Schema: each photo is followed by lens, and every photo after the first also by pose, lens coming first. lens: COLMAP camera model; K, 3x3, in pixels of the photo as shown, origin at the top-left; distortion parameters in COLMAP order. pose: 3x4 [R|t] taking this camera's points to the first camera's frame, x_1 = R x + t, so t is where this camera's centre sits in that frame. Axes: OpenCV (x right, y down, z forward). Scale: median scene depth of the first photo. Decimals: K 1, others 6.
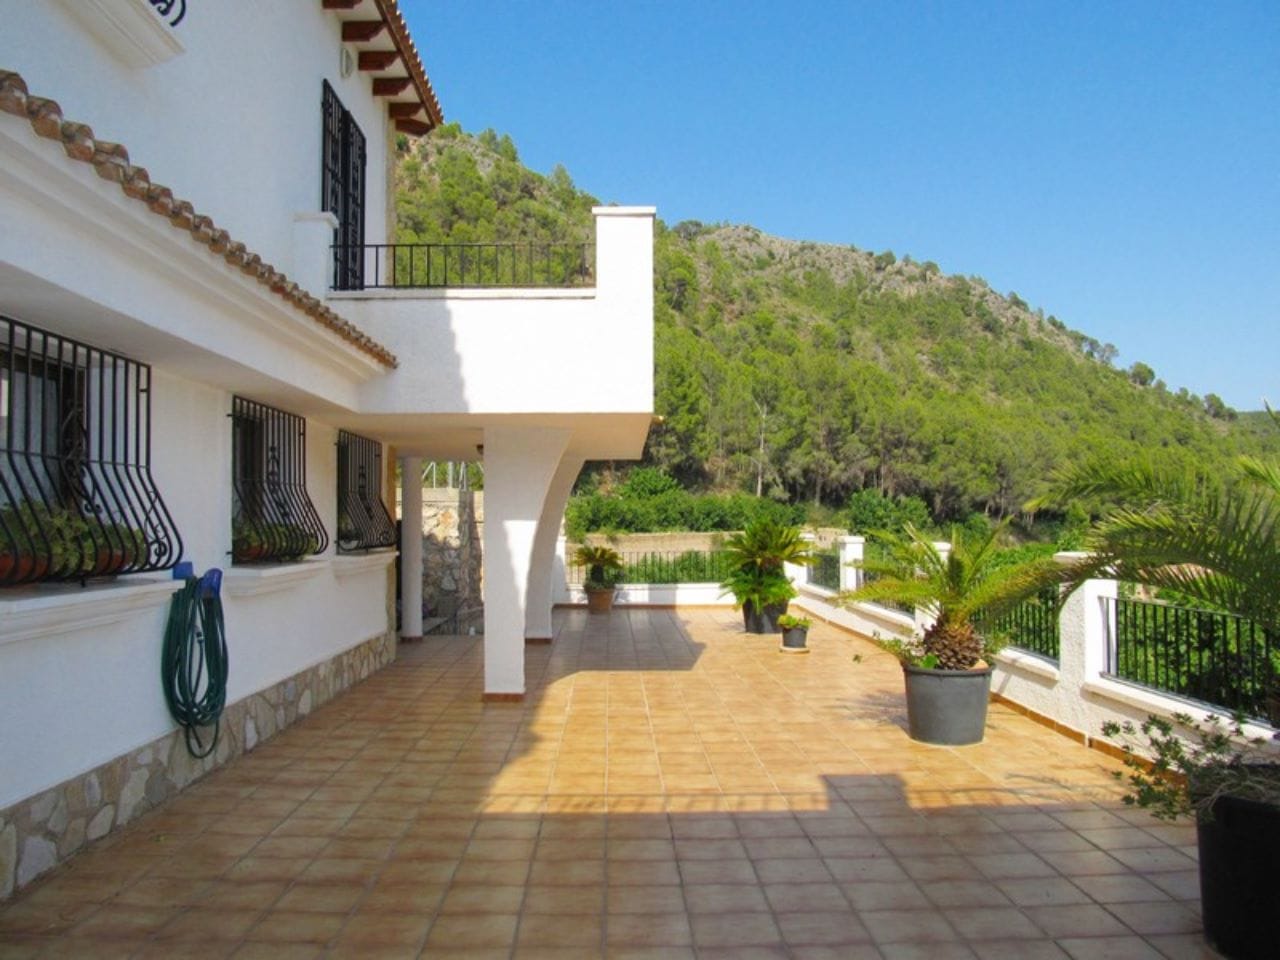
lens RADIAL K [[1055.5, 0, 640.0], [0, 1055.5, 480.0], [0, 0, 1]] dist [-0.044601, 0.001558]
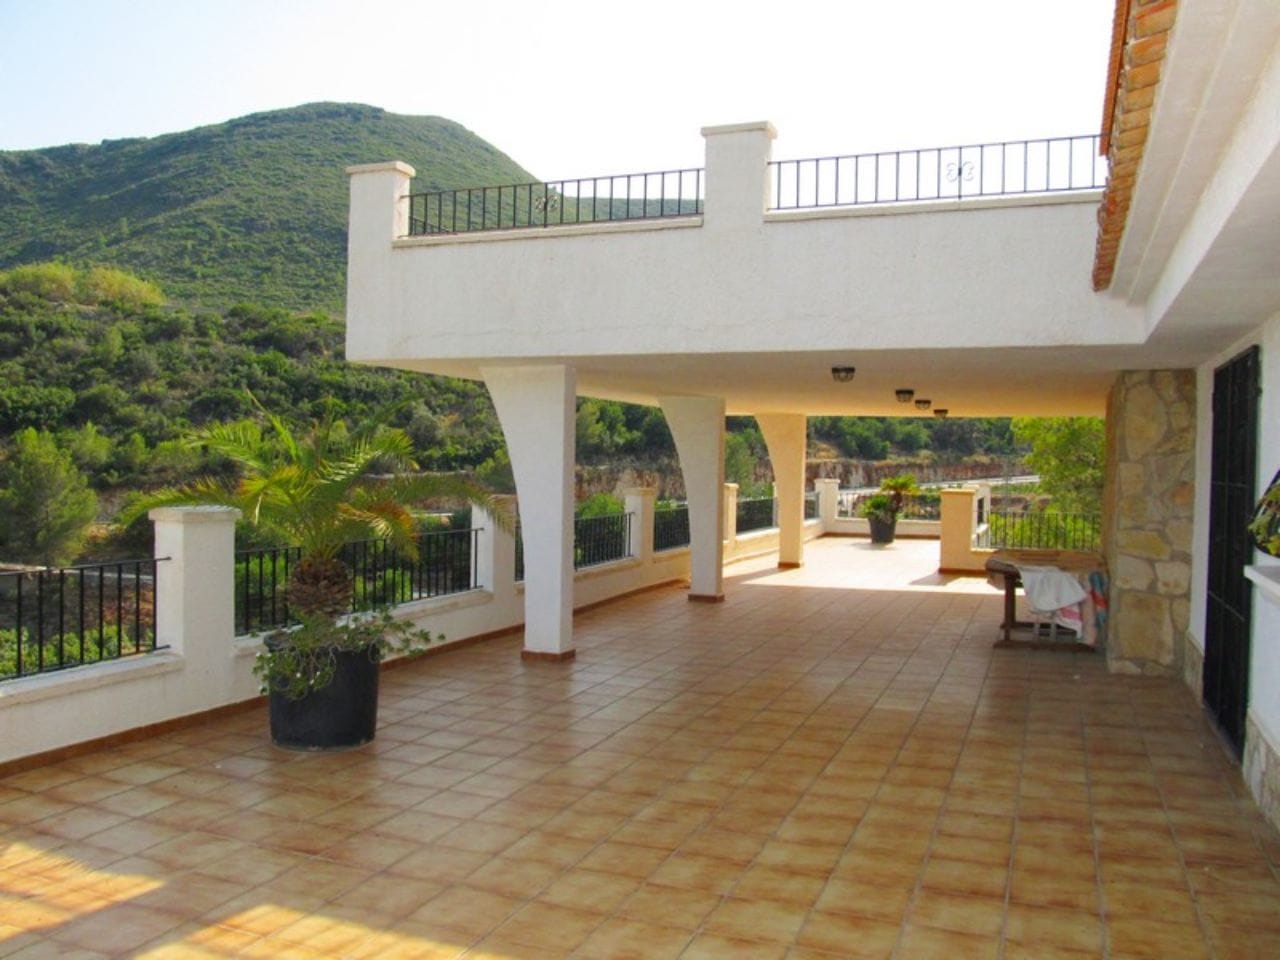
lens RADIAL K [[1055.5, 0, 640.0], [0, 1055.5, 480.0], [0, 0, 1]] dist [-0.044601, 0.001558]
pose [[-0.918813, -0.013284, 0.394469, -0.374795], [-0.024976, 0.999387, -0.024519, 0.060205], [-0.393901, -0.032380, -0.918582, 1.864068]]
